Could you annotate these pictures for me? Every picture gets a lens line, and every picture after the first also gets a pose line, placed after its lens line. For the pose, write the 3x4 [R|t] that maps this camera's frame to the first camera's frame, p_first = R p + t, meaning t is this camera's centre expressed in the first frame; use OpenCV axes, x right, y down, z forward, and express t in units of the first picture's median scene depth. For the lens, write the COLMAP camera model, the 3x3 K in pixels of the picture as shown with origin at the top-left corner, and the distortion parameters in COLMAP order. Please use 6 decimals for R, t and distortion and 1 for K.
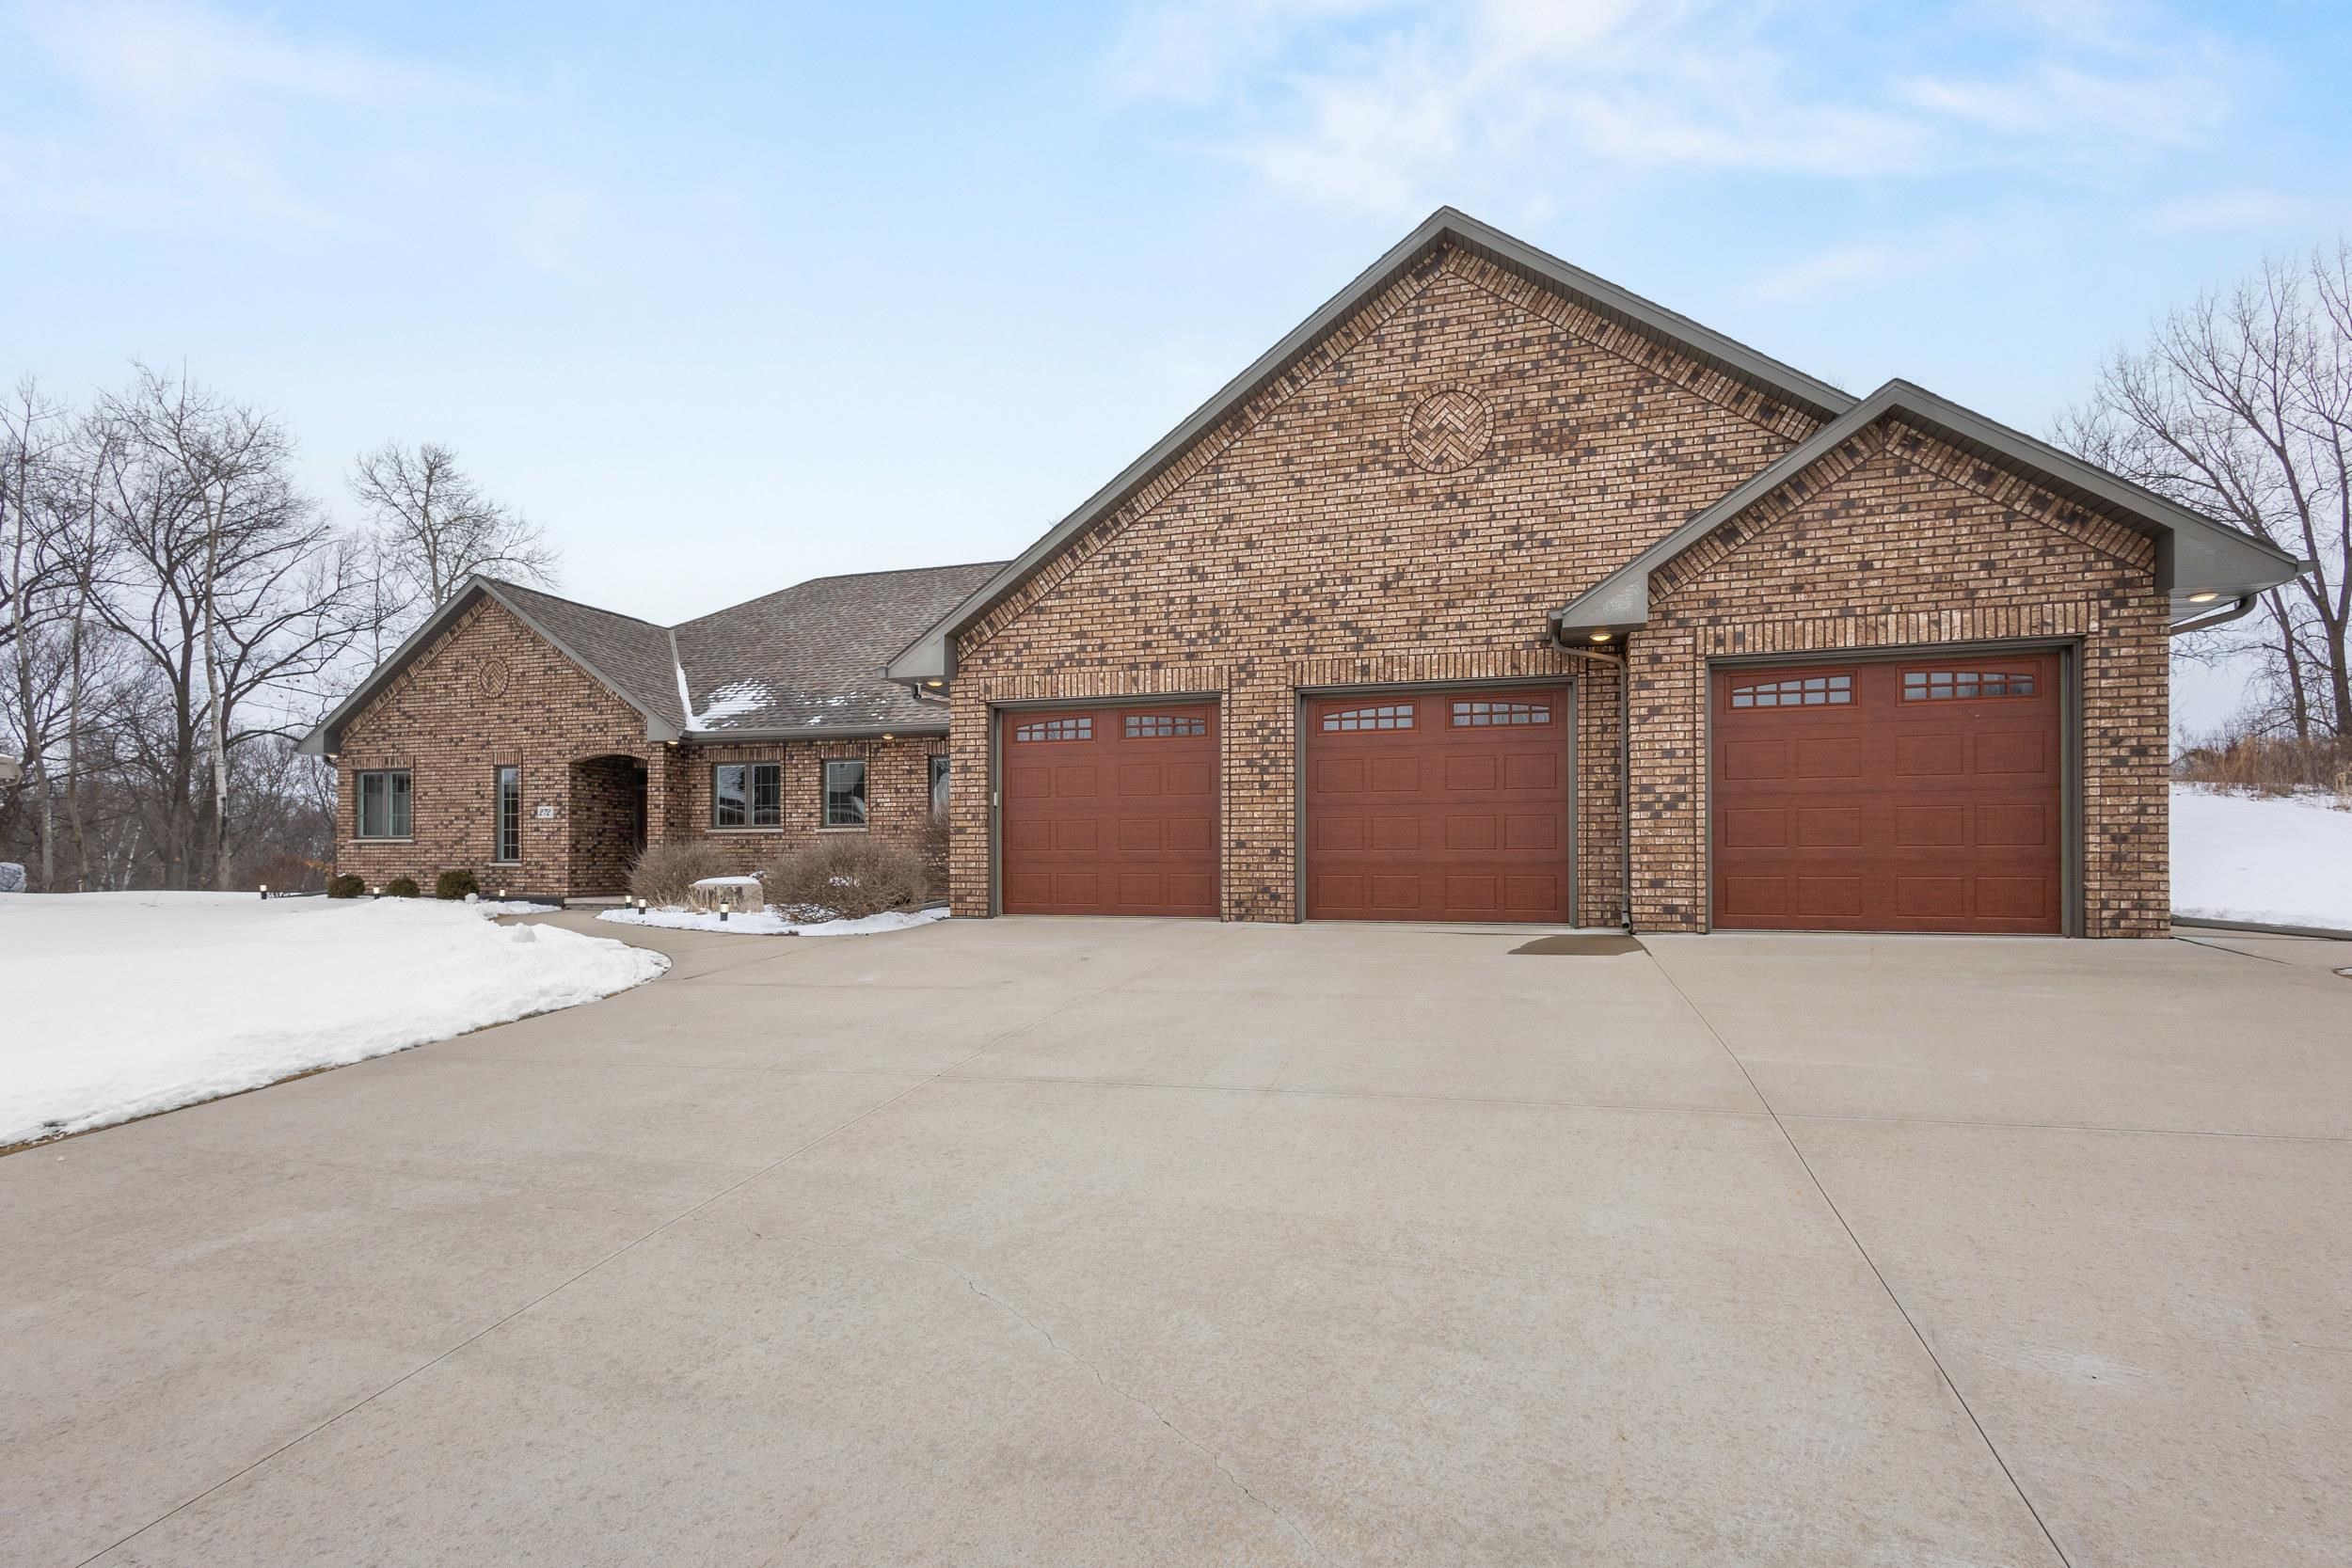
lens RADIAL K [[1108.1, 0, 1180.1], [0, 1108.1, 861.7], [0, 0, 1]] dist [0.003316, 0.001055]
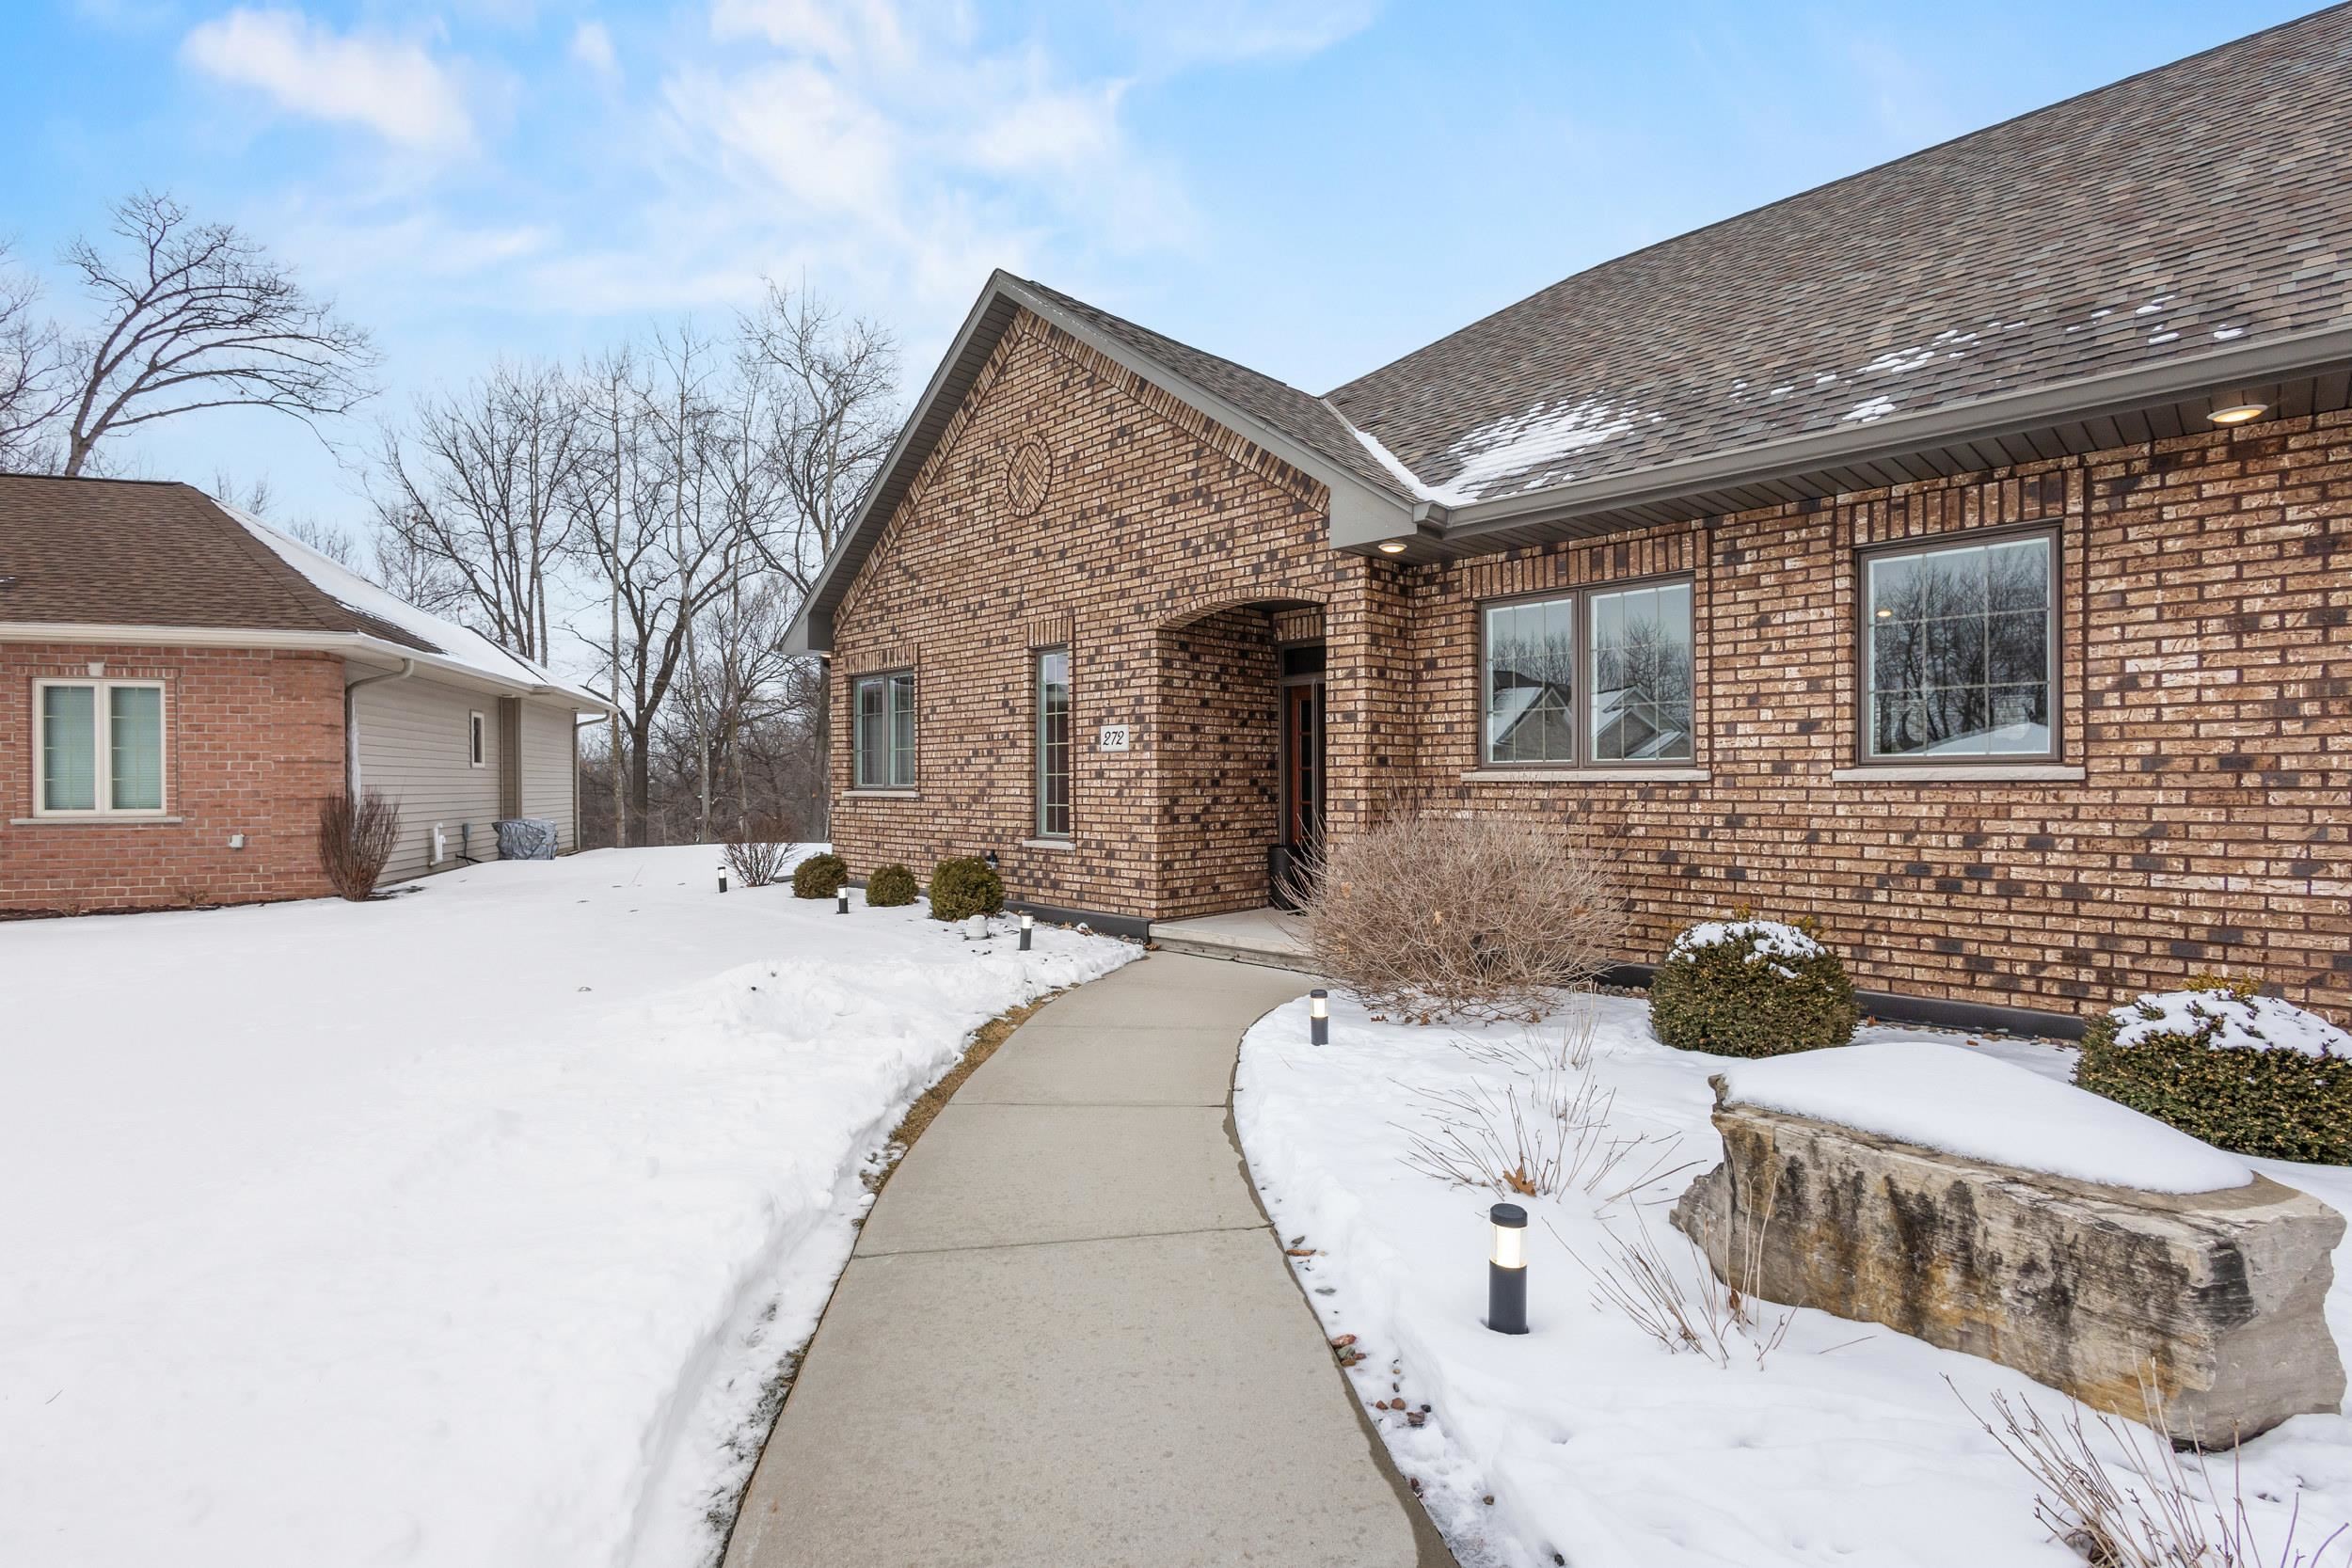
lens RADIAL K [[1081.1, 0, 1176.0], [0, 1081.1, 784.0], [0, 0, 1]] dist [0.006633, -0.000302]
pose [[0.881527, -0.003361, -0.472122, -0.524341], [0.005360, 0.999981, 0.002890, -0.041394], [0.472104, -0.005078, 0.881528, 0.958856]]
